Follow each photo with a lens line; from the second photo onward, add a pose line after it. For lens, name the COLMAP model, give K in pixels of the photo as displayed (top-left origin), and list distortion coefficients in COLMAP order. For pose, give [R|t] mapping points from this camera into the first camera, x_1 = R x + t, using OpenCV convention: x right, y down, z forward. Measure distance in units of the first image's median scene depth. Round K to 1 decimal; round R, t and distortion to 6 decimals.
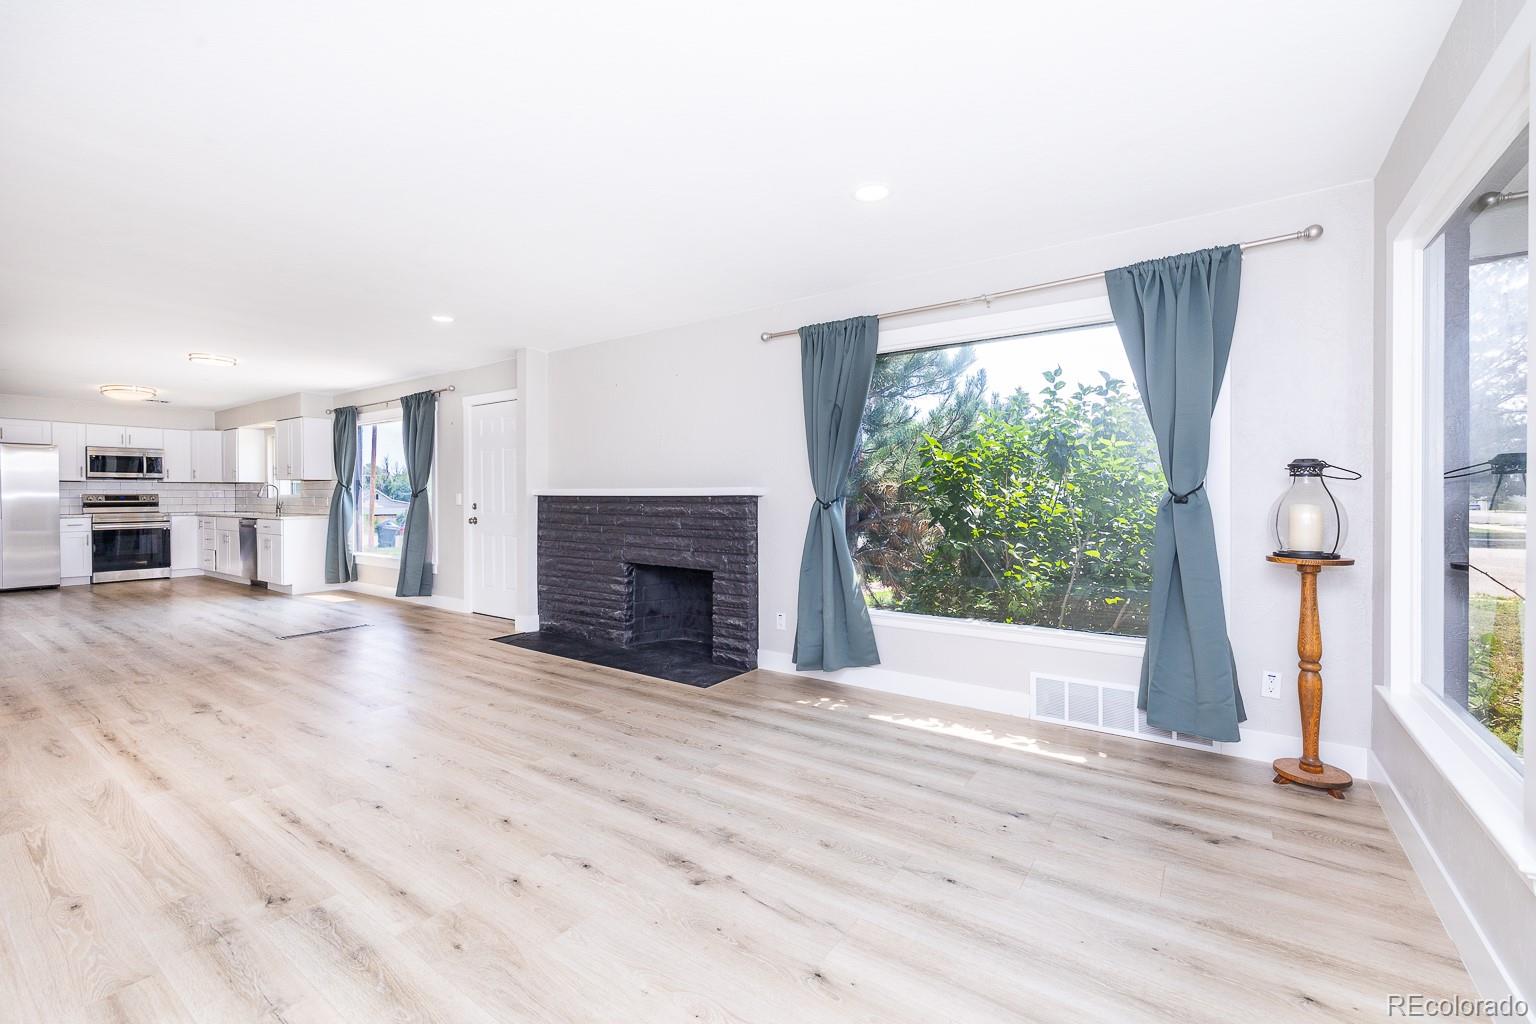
lens RADIAL K [[647.1, 0, 767.9], [0, 647.1, 499.3], [0, 0, 1]] dist [0.002697, 0.000085]
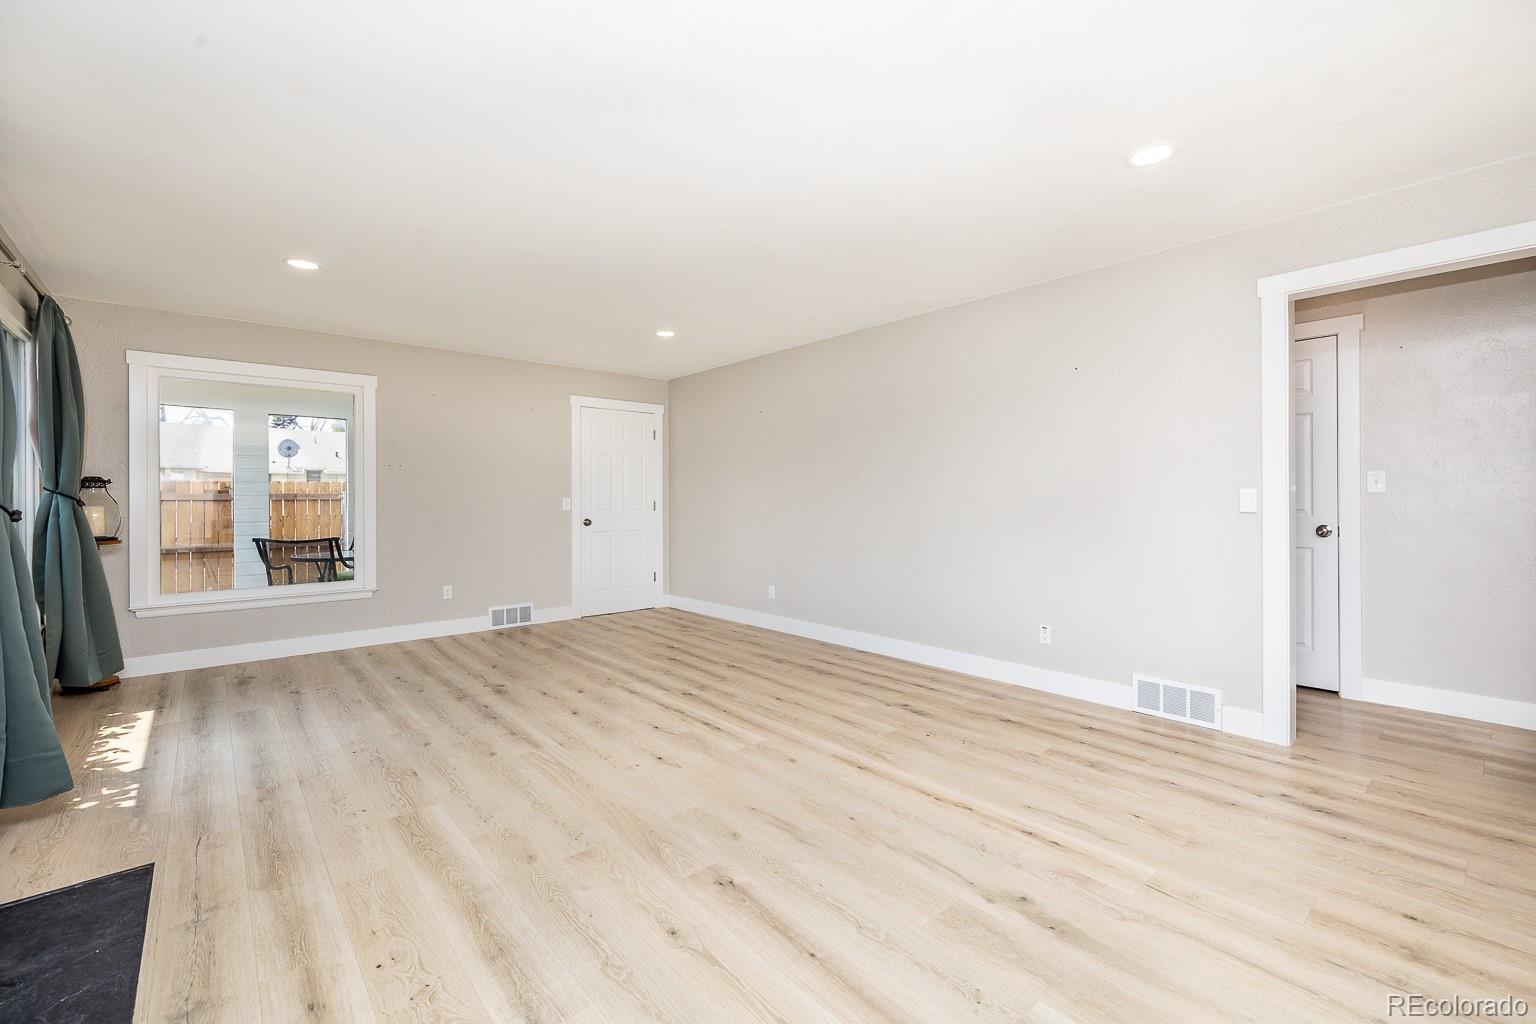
lens RADIAL K [[647.1, 0, 767.9], [0, 647.1, 499.3], [0, 0, 1]] dist [0.002697, 0.000085]
pose [[-0.970769, 0.005268, 0.239959, -0.759078], [0.006731, 0.999963, 0.005276, -0.004950], [-0.239923, 0.006737, -0.970769, 1.481028]]
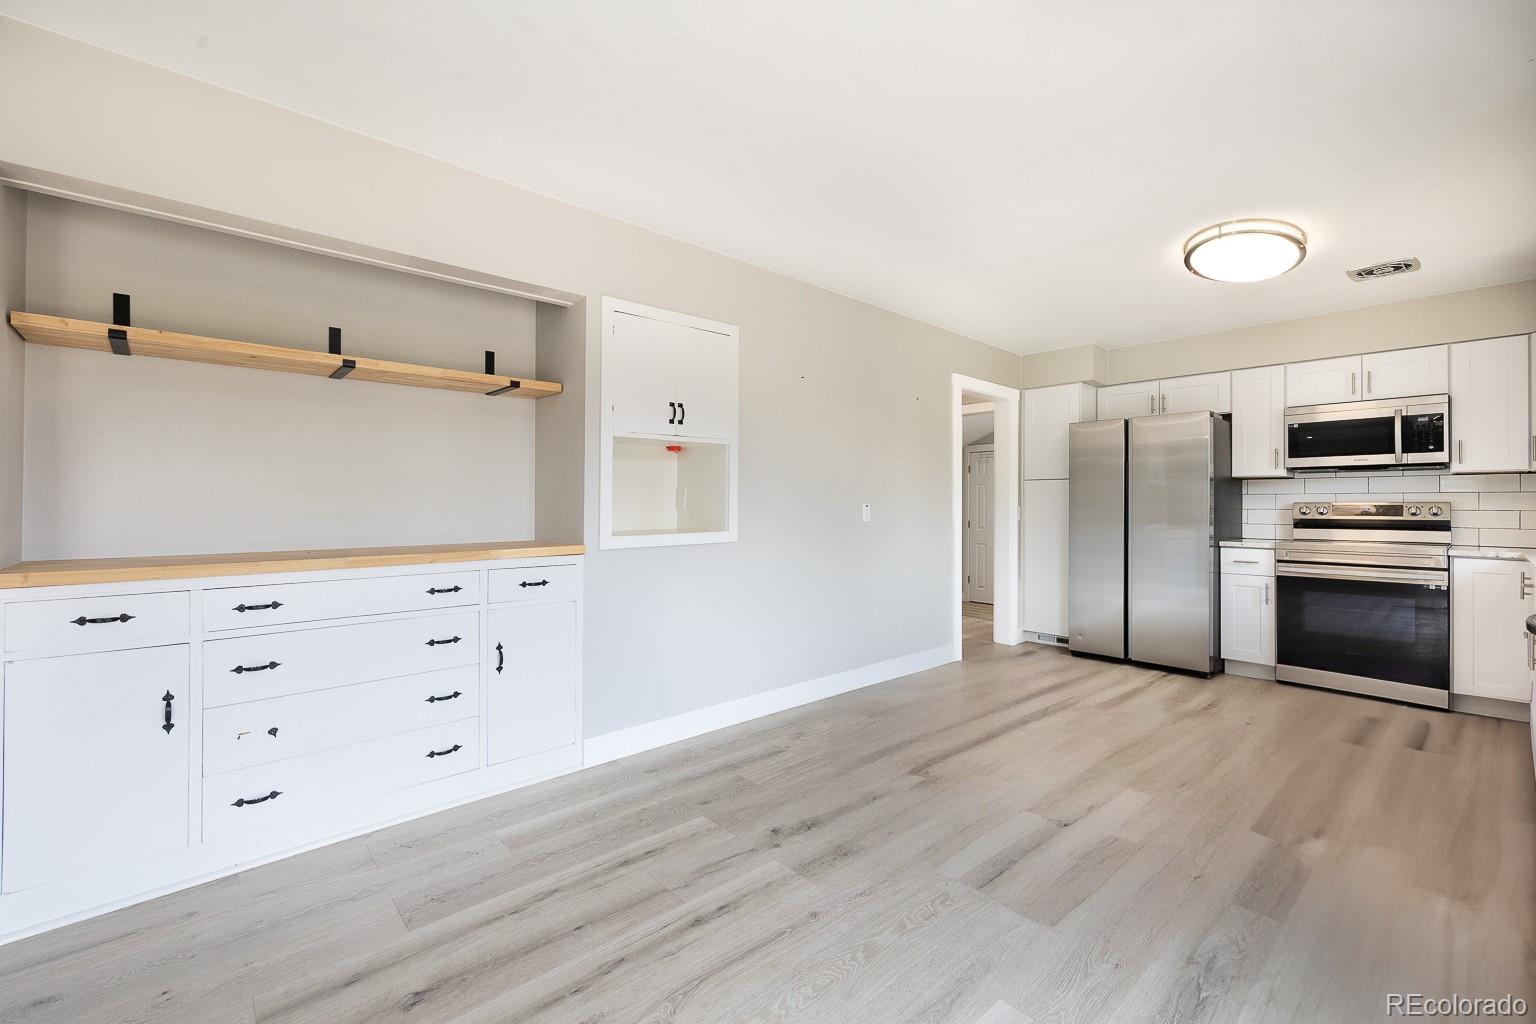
lens RADIAL K [[647.1, 0, 767.9], [0, 647.1, 499.3], [0, 0, 1]] dist [0.002697, 0.000085]
pose [[-0.222152, -0.012812, -0.974928, -1.090425], [-0.007821, 0.999905, -0.011358, -0.003534], [0.974981, 0.005102, -0.222232, 1.687128]]
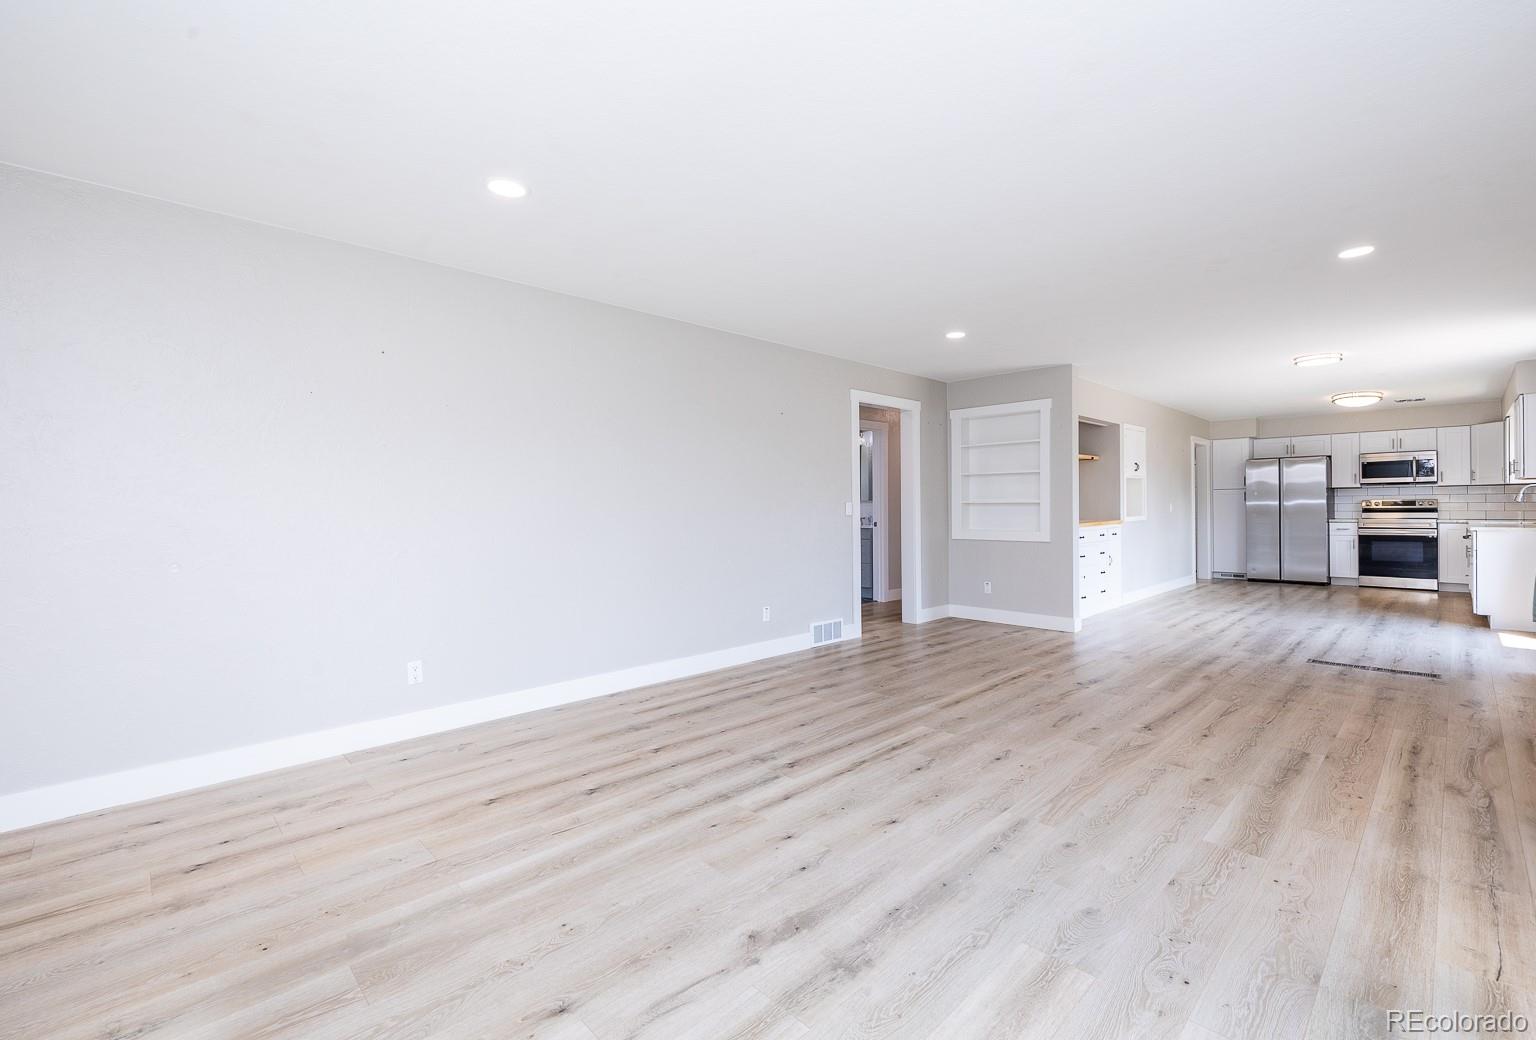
lens RADIAL K [[665.7, 0, 775.7], [0, 665.7, 504.9], [0, 0, 1]] dist [0.001449, -0.000689]
pose [[-0.183161, -0.001271, -0.983082, 0.421258], [0.003722, 0.999991, -0.001986, -0.003494], [0.983076, -0.004023, -0.183154, 0.636125]]
